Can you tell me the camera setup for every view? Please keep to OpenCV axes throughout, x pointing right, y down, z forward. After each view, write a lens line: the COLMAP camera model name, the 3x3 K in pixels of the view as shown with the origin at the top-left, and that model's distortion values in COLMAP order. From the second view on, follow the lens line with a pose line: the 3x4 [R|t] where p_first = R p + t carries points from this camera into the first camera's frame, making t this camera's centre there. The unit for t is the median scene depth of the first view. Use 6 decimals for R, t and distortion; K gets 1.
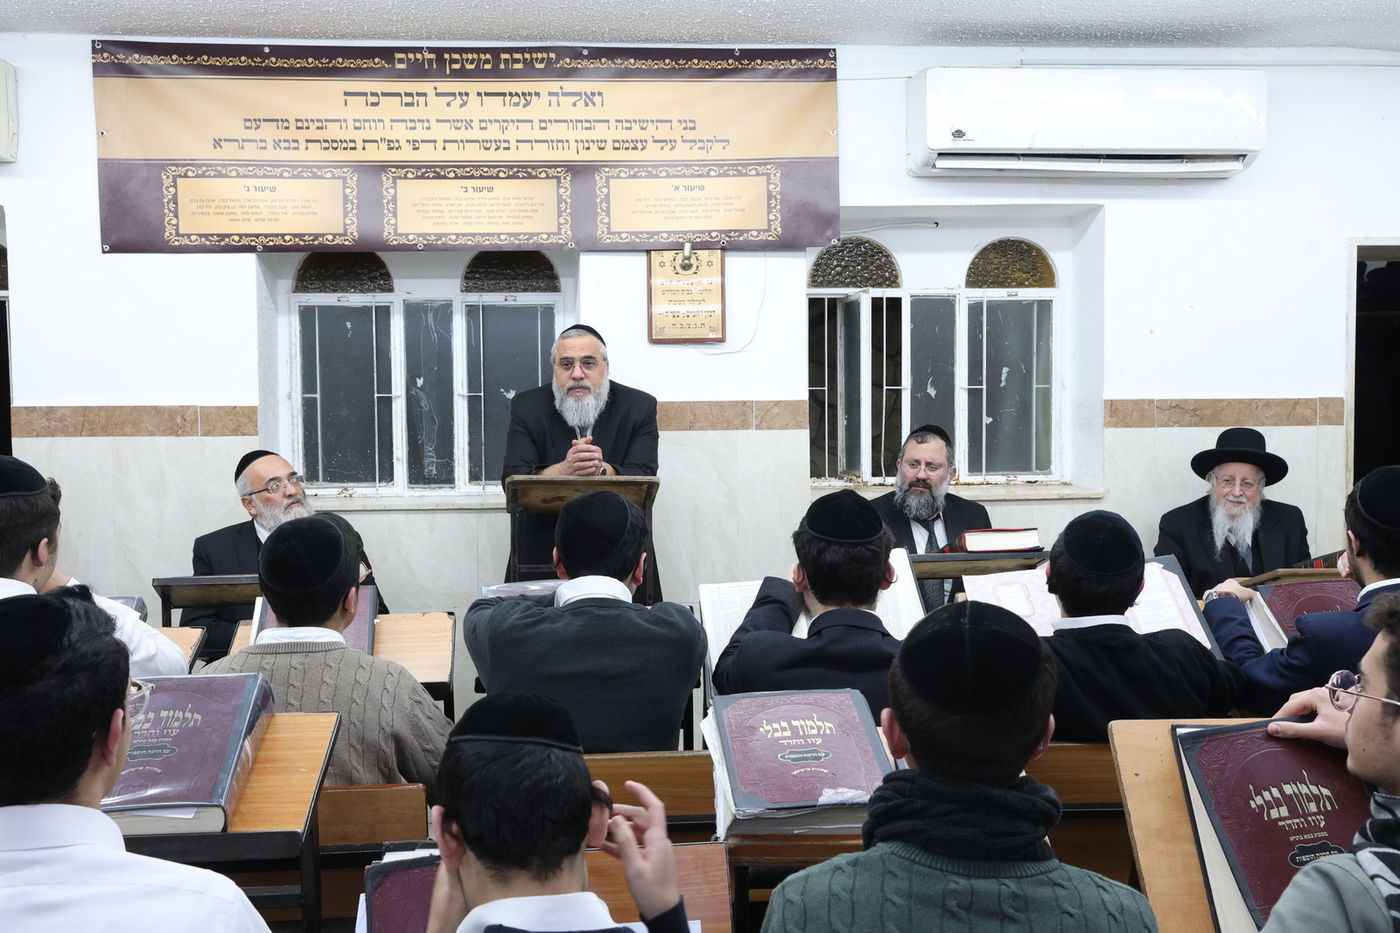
lens RADIAL K [[1454.6, 0, 691.3], [0, 1454.6, 474.8], [0, 0, 1]] dist [0.035605, 0.000000]
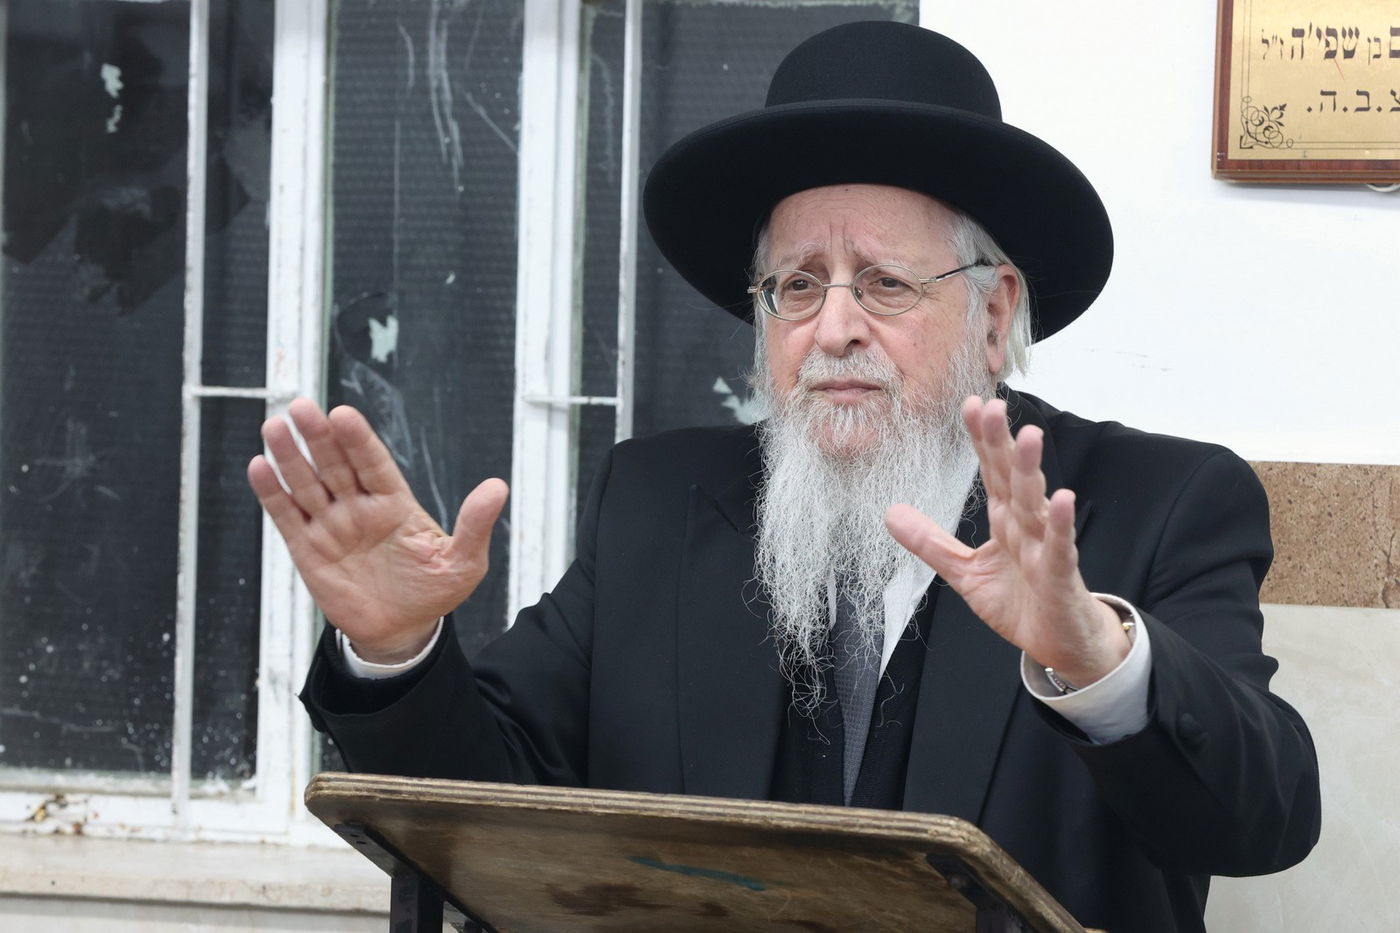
lens RADIAL K [[7058.5, 0, 686.5], [0, 7058.5, 468.0], [0, 0, 1]] dist [0.566612, 0.000000]
pose [[0.877235, 0.036260, -0.478689, 0.376990], [-0.061690, 0.997391, -0.037501, -0.006214], [0.476080, 0.062427, 0.877183, 0.071054]]
